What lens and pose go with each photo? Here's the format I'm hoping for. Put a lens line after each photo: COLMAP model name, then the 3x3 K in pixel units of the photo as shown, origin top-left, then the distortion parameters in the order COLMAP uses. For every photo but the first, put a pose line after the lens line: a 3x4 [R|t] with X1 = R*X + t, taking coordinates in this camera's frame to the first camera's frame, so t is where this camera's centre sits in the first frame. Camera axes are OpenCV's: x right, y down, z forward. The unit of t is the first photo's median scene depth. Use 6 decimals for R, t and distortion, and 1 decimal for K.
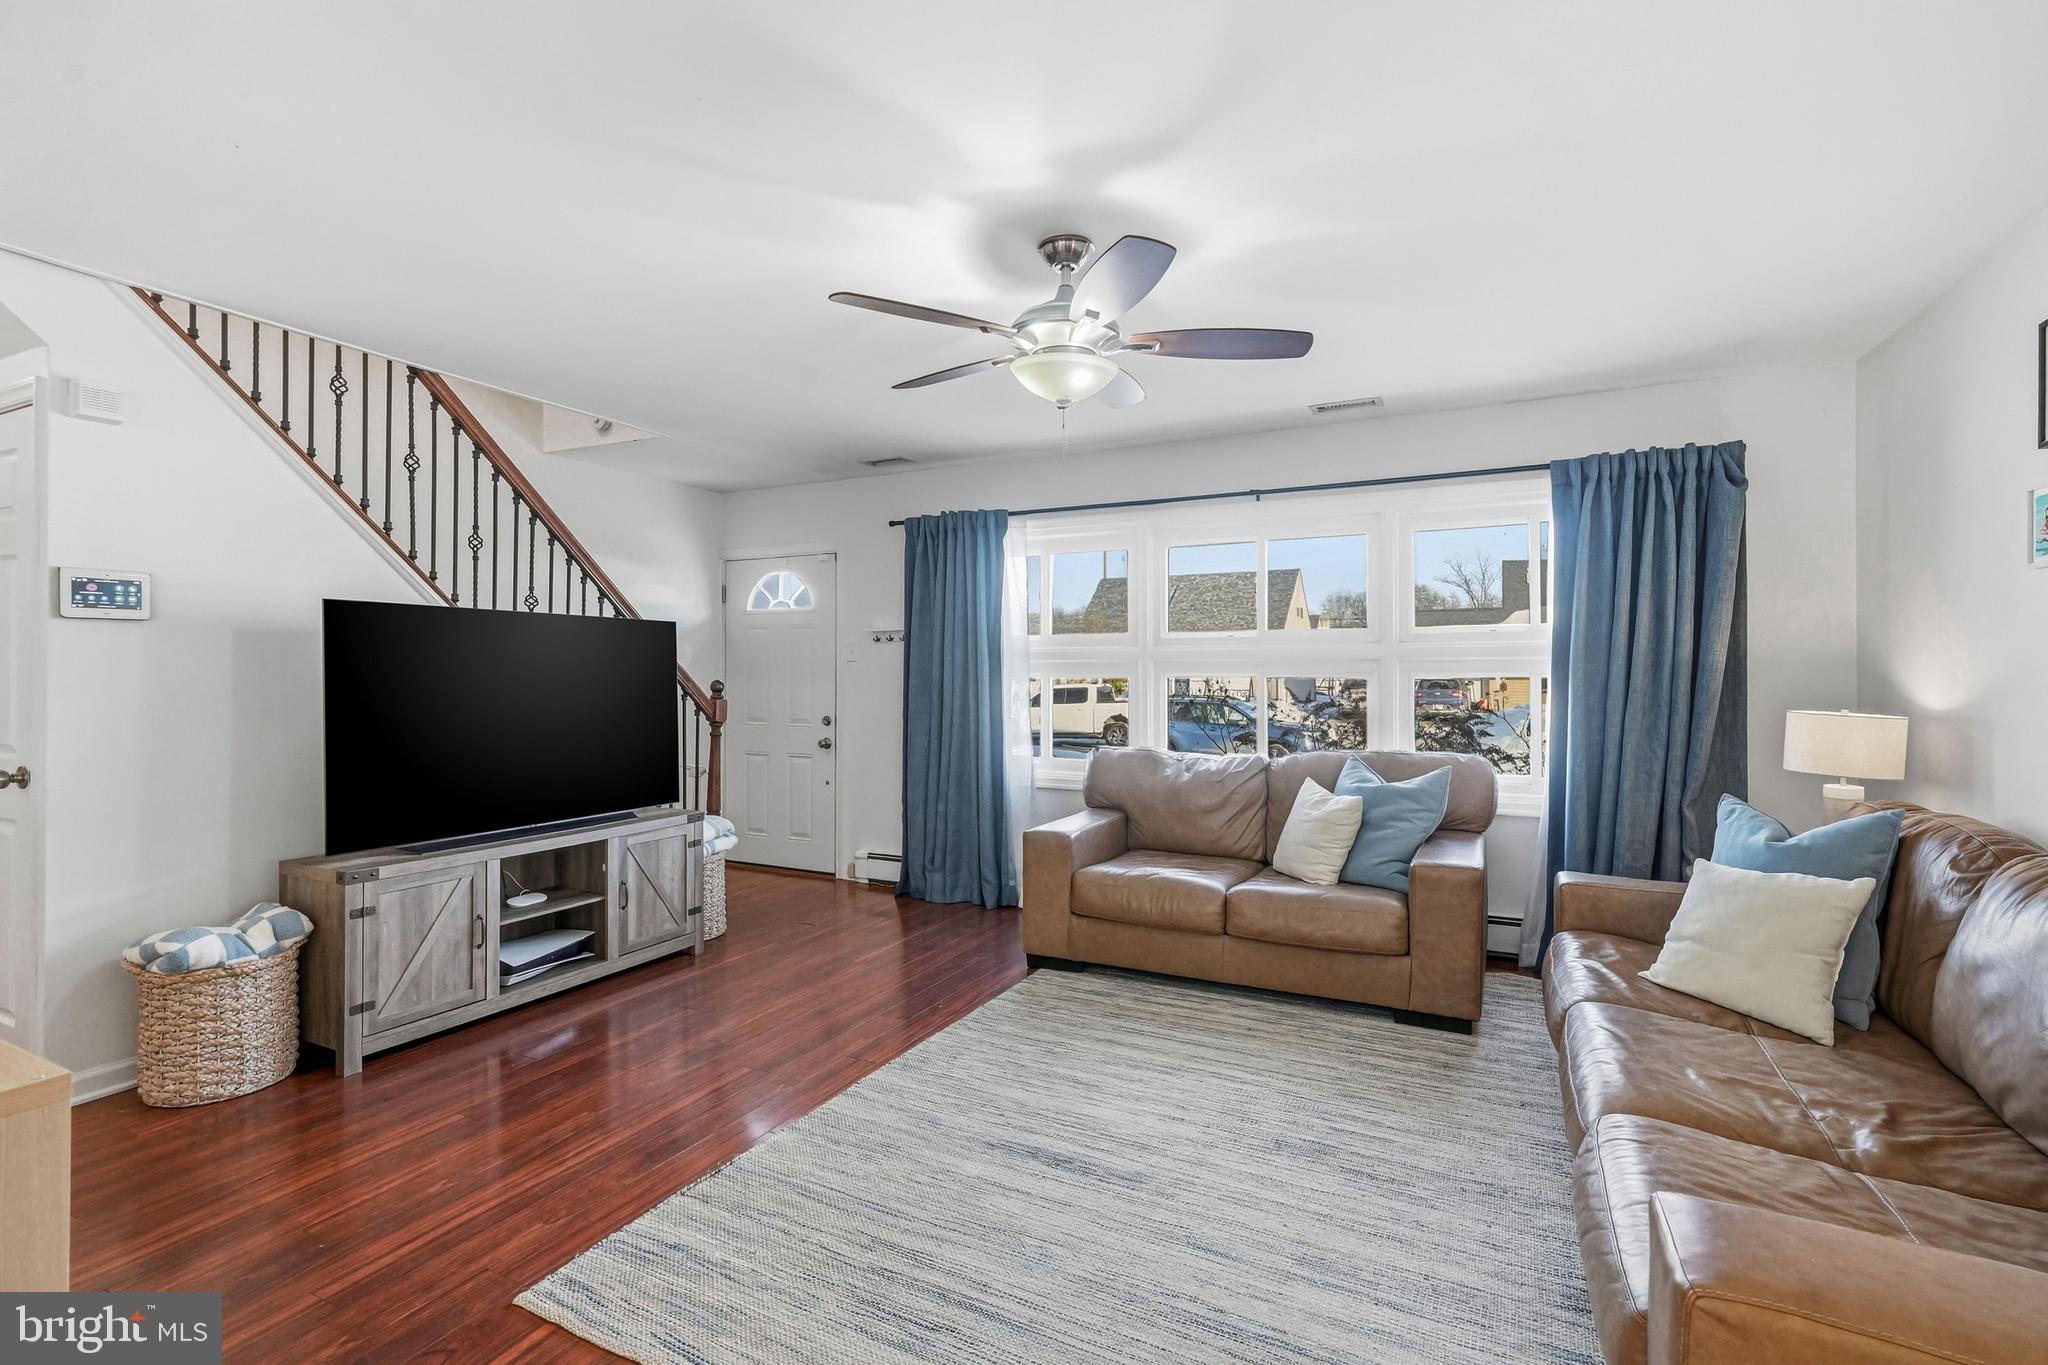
lens RADIAL K [[923.4, 0, 1018.3], [0, 923.4, 674.2], [0, 0, 1]] dist [-0.001665, -0.000016]
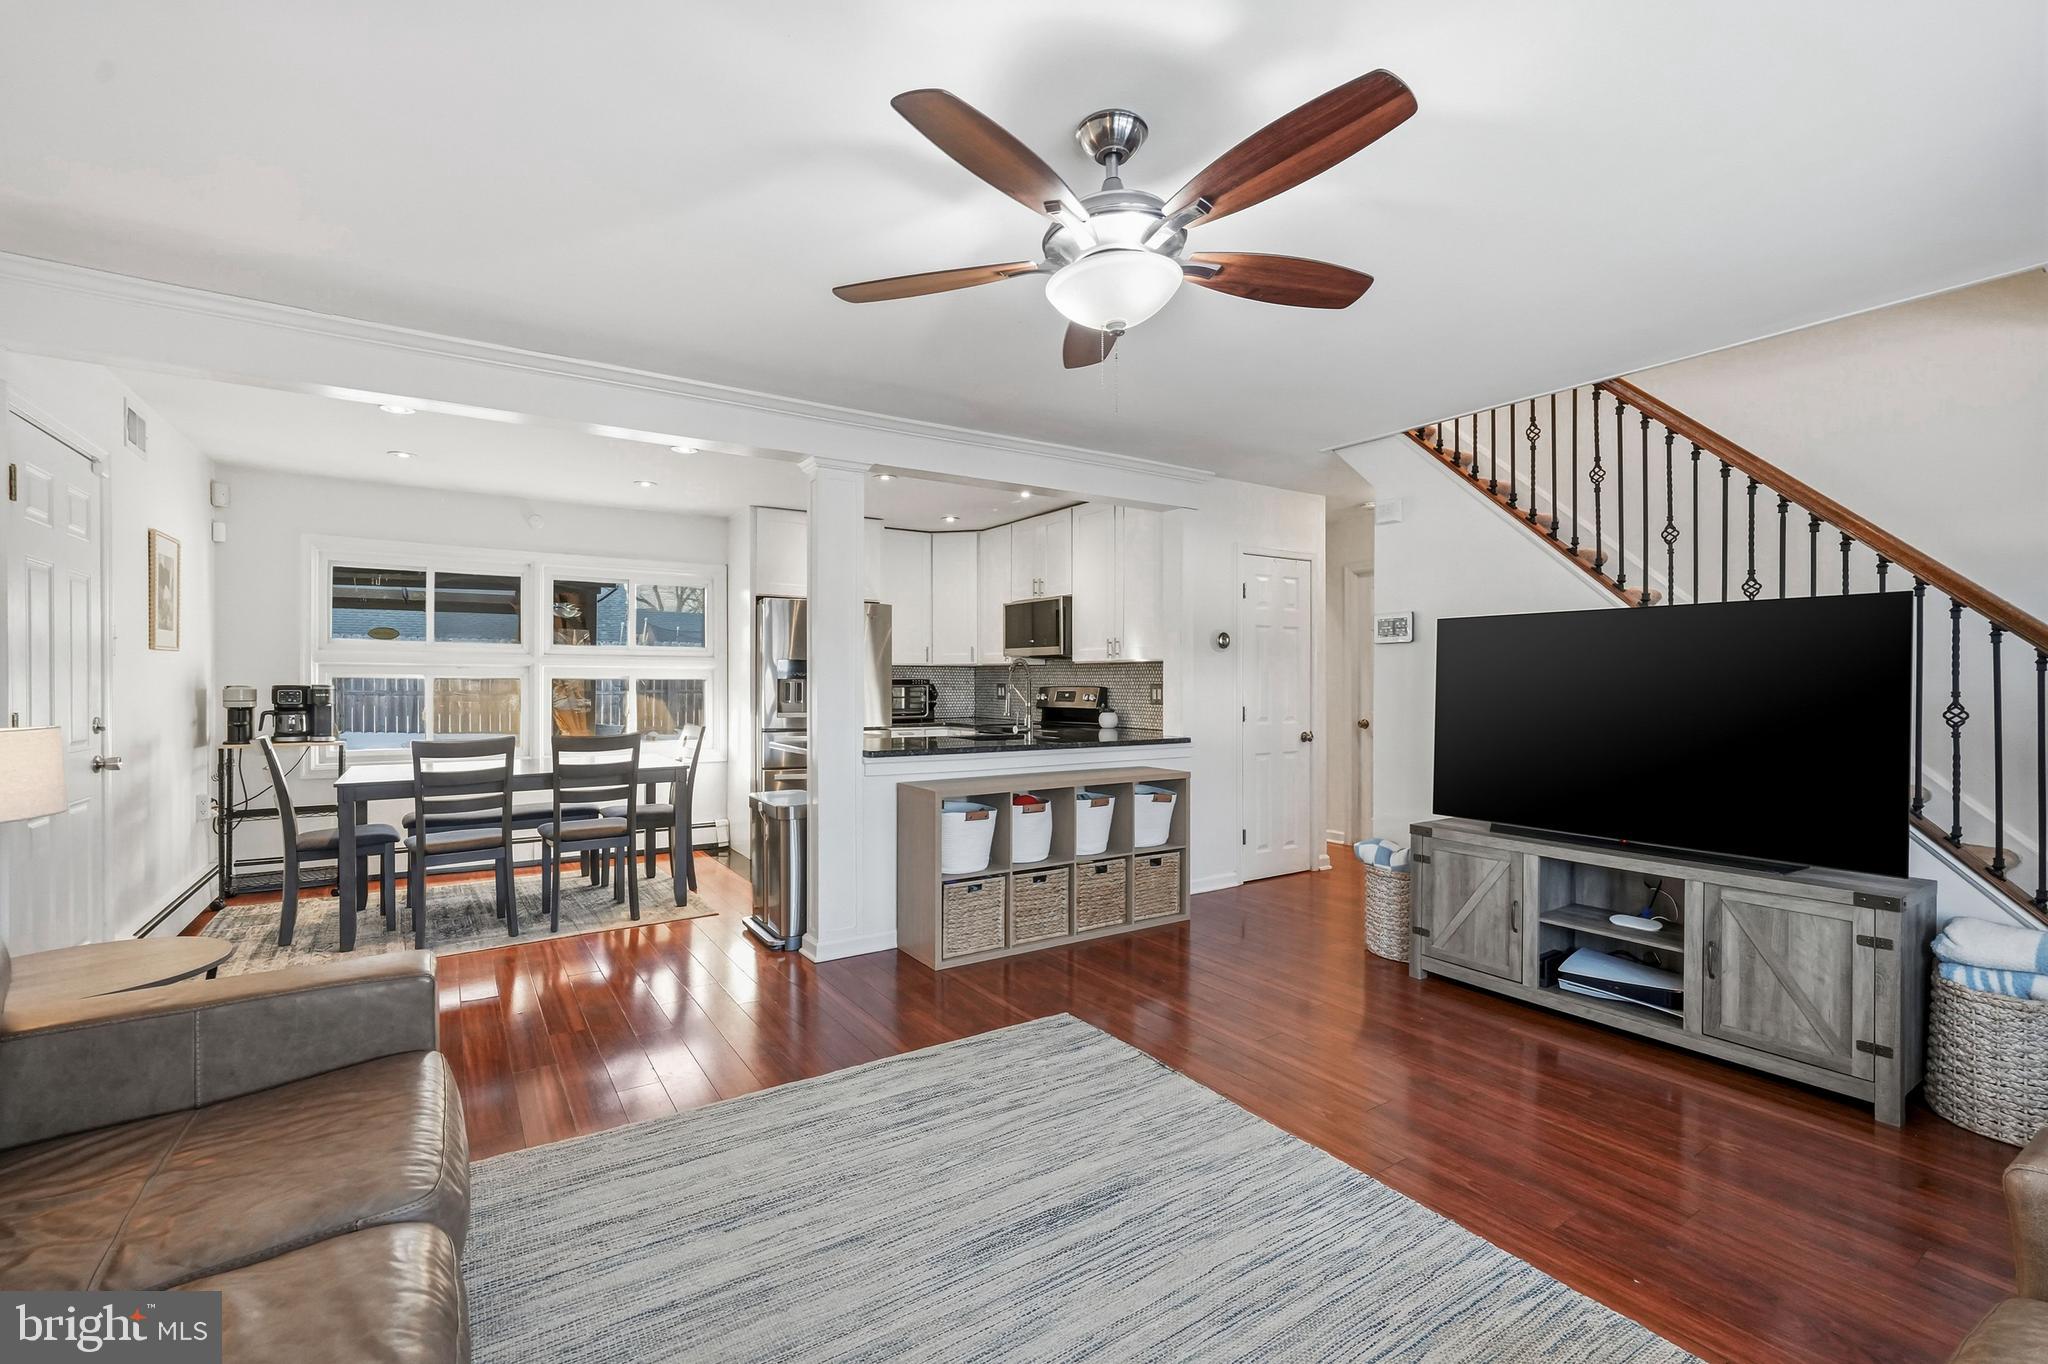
lens RADIAL K [[843.4, 0, 1012.3], [0, 843.4, 687.8], [0, 0, 1]] dist [-0.010093, 0.003722]
pose [[-0.482230, 0.005089, -0.876030, 0.507288], [-0.002170, 0.999973, 0.007004, 0.008460], [0.876042, 0.005279, -0.482206, 0.889102]]
